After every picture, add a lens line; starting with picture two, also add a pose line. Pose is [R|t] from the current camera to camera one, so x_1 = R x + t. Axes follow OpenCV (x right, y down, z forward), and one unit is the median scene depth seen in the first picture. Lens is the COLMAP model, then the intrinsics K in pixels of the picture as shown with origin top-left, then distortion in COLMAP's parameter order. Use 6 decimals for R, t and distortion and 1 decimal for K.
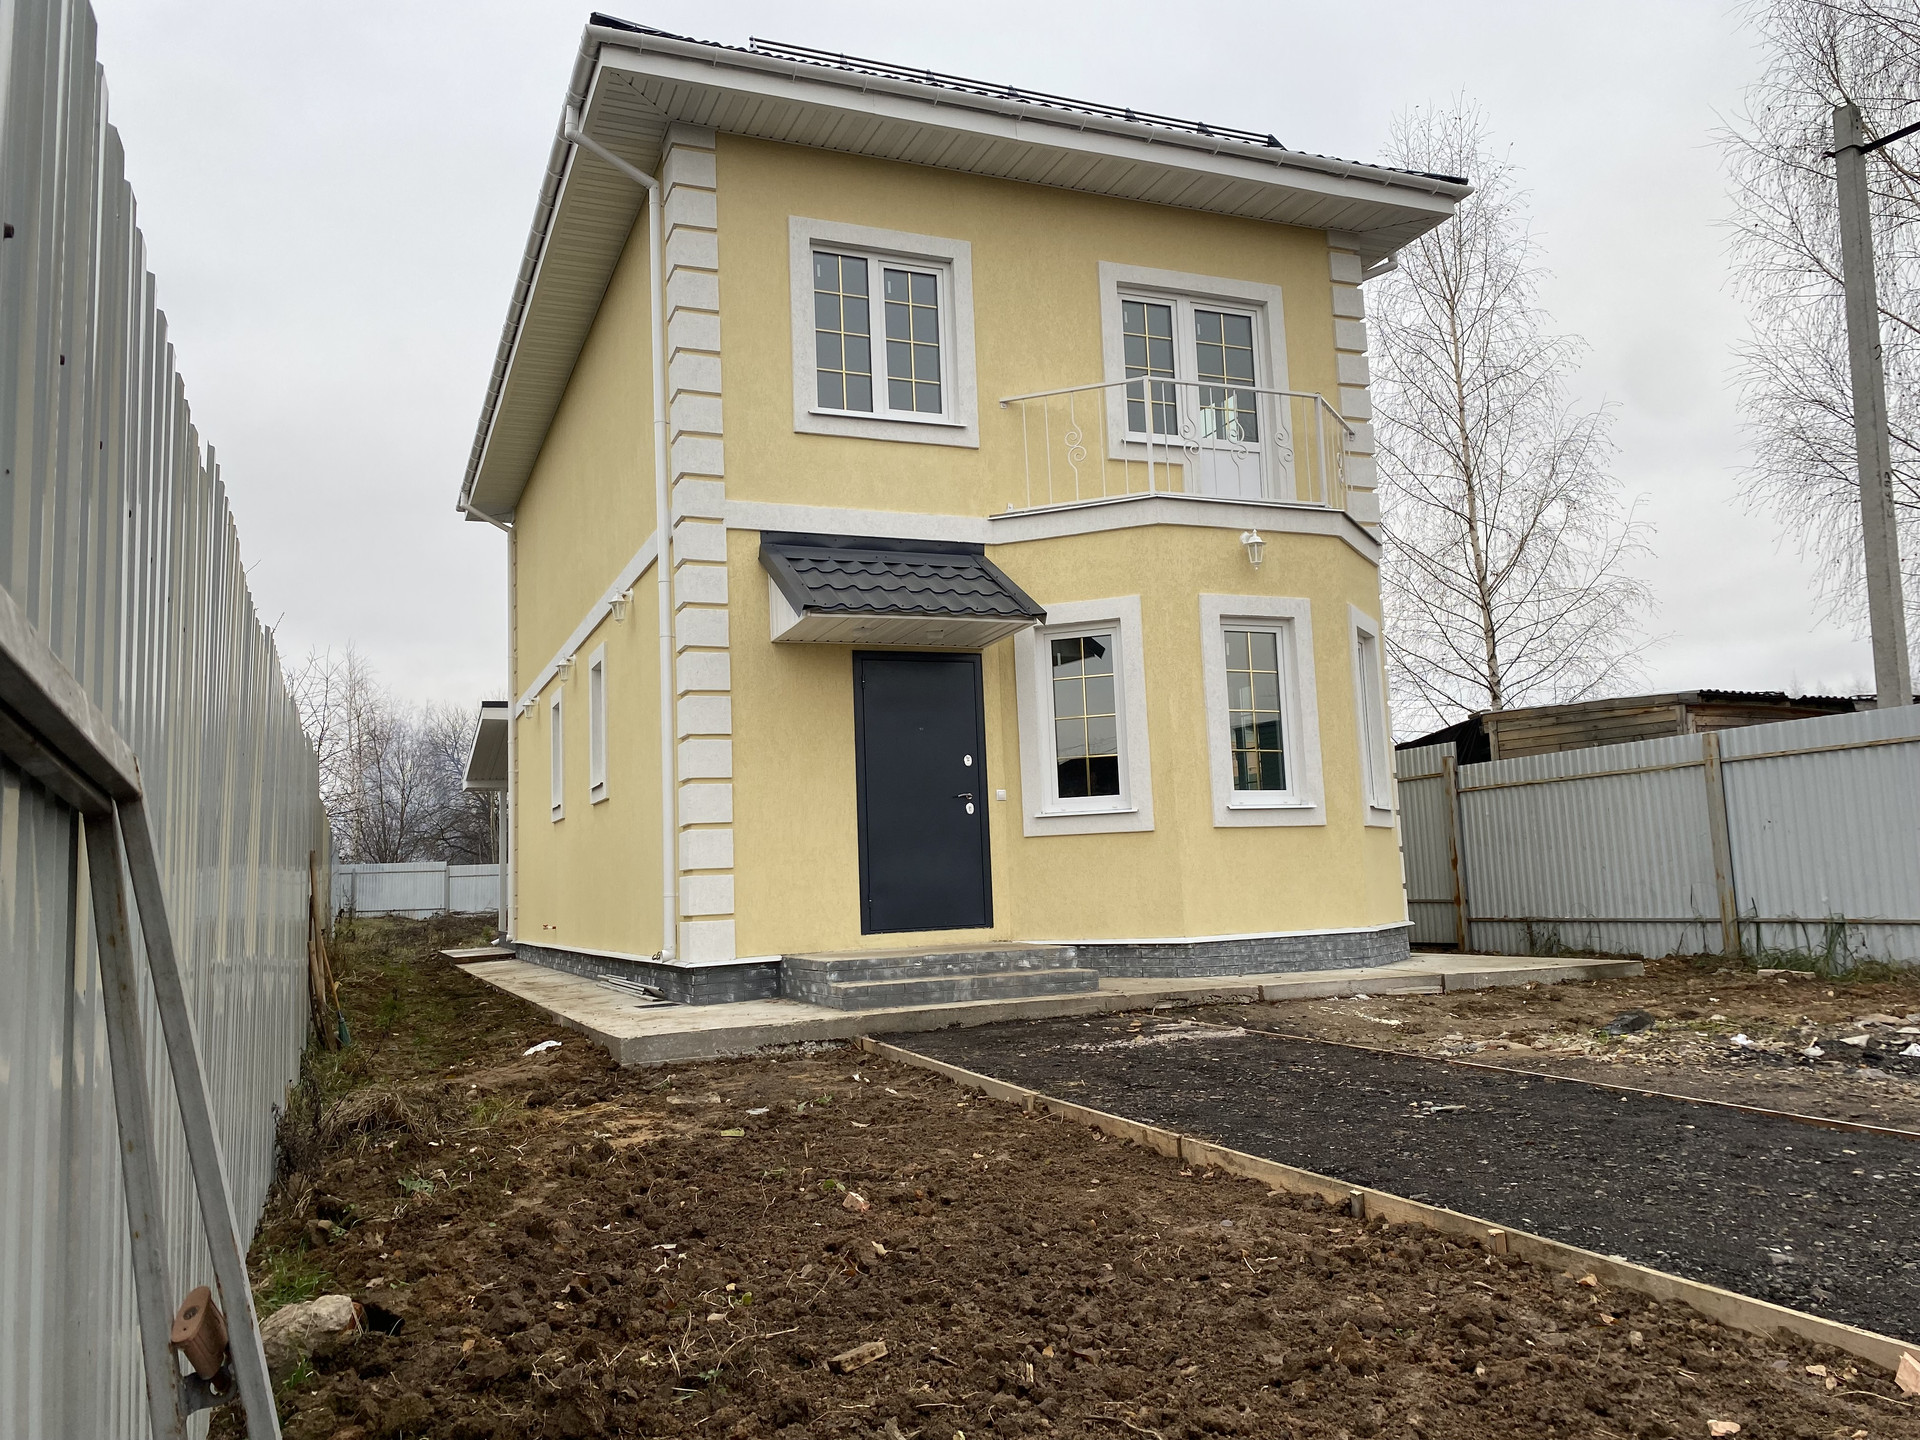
lens RADIAL K [[1453.9, 0, 960.0], [0, 1453.9, 720.0], [0, 0, 1]] dist [0.058611, -0.072347]
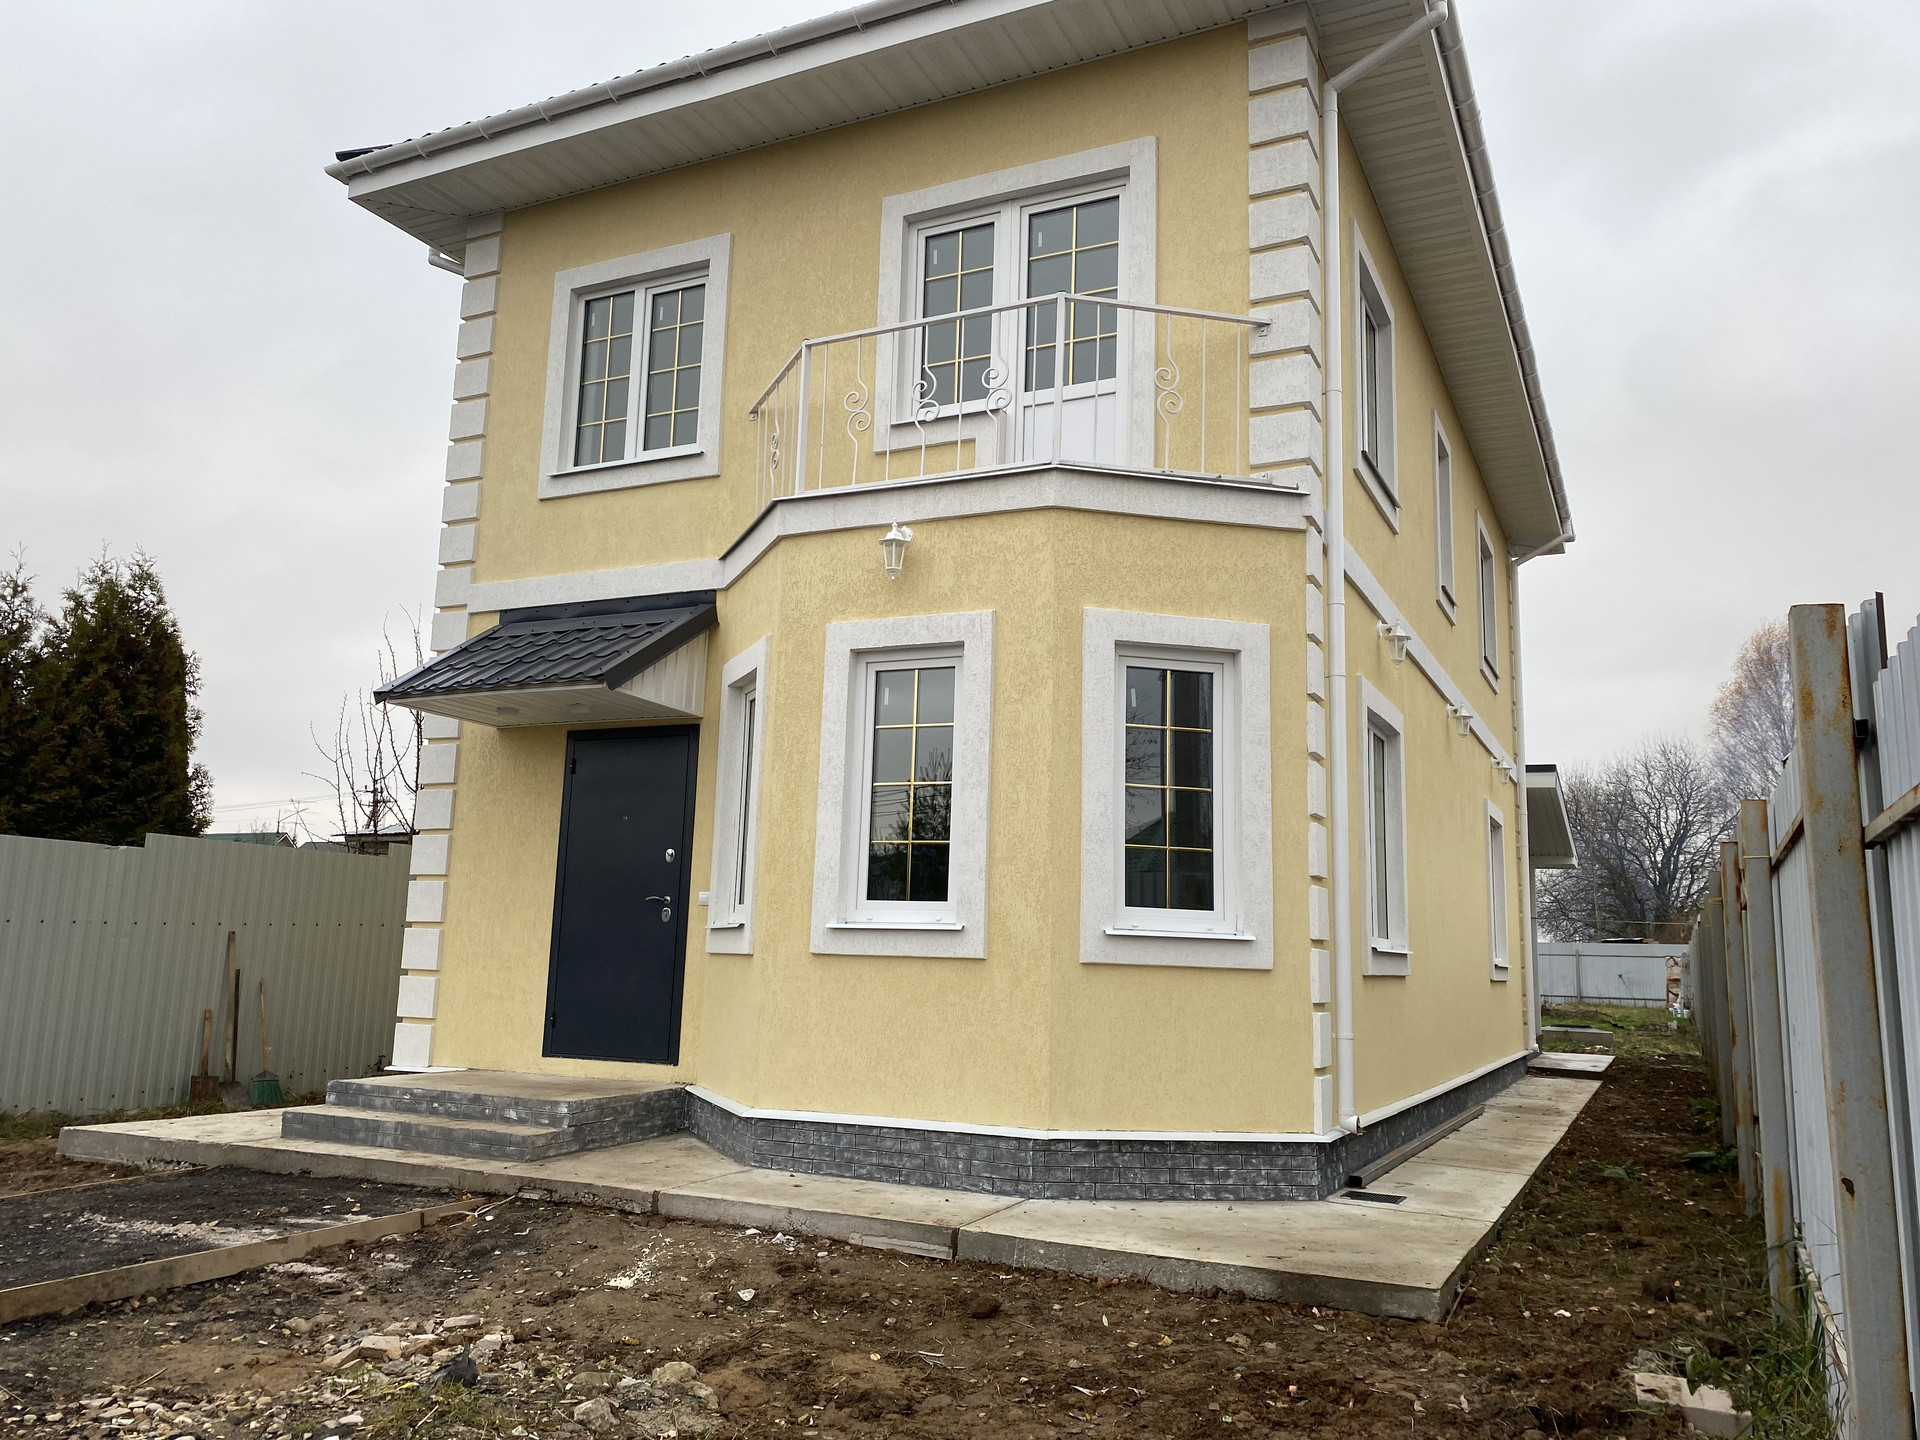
lens RADIAL K [[1482.7, 0, 957.3], [0, 1482.7, 706.6], [0, 0, 1]] dist [0.097746, -0.220454]
pose [[0.659772, -0.068871, -0.748303, 0.747191], [0.030245, 0.997418, -0.065132, 0.003642], [0.750857, 0.020340, 0.660151, 0.562343]]
